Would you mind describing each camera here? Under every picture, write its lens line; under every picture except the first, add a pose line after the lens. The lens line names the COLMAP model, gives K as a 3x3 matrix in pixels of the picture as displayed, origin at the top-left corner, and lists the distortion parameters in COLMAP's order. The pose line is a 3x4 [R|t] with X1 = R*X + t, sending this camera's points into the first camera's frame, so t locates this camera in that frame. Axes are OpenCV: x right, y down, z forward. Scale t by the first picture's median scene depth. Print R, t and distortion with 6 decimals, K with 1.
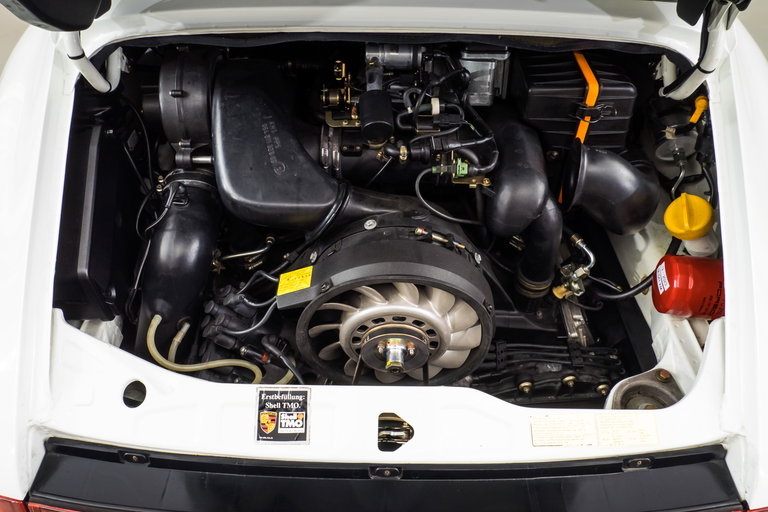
lens RADIAL K [[487.4, 0, 369.5], [0, 487.4, 256.7], [0, 0, 1]] dist [-0.019646, 0.003936]
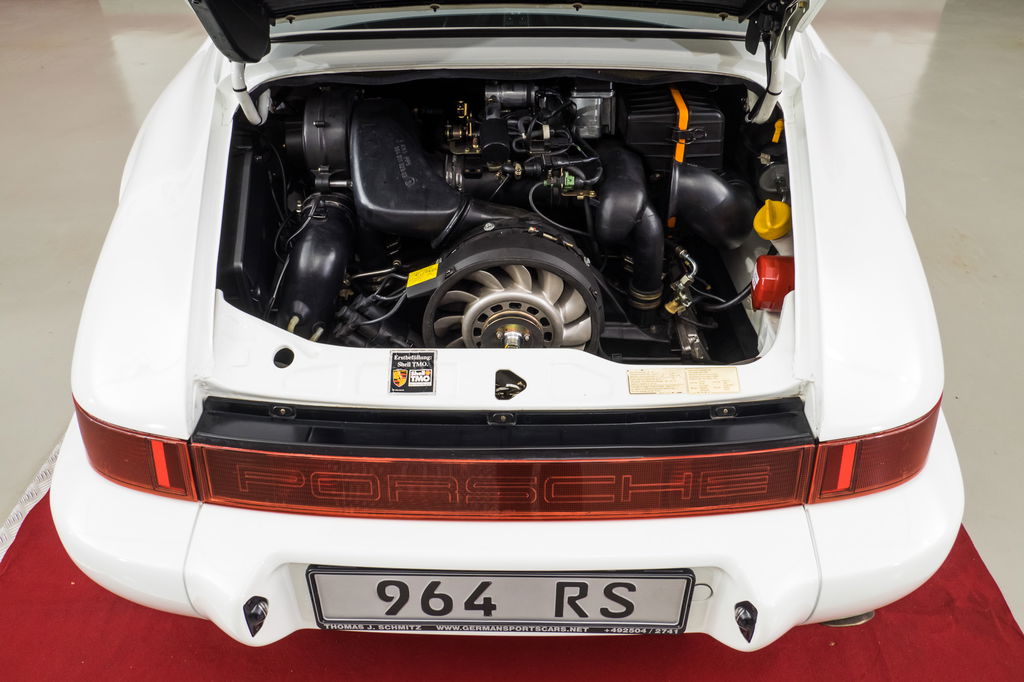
lens RADIAL K [[649.9, 0, 492.6], [0, 649.9, 341.9], [0, 0, 1]] dist [-0.019646, 0.003936]
pose [[0.999879, -0.007536, -0.013601, 0.027466], [0.005650, 0.990998, -0.133760, 0.386972], [0.014486, 0.133667, 0.990920, -0.447858]]
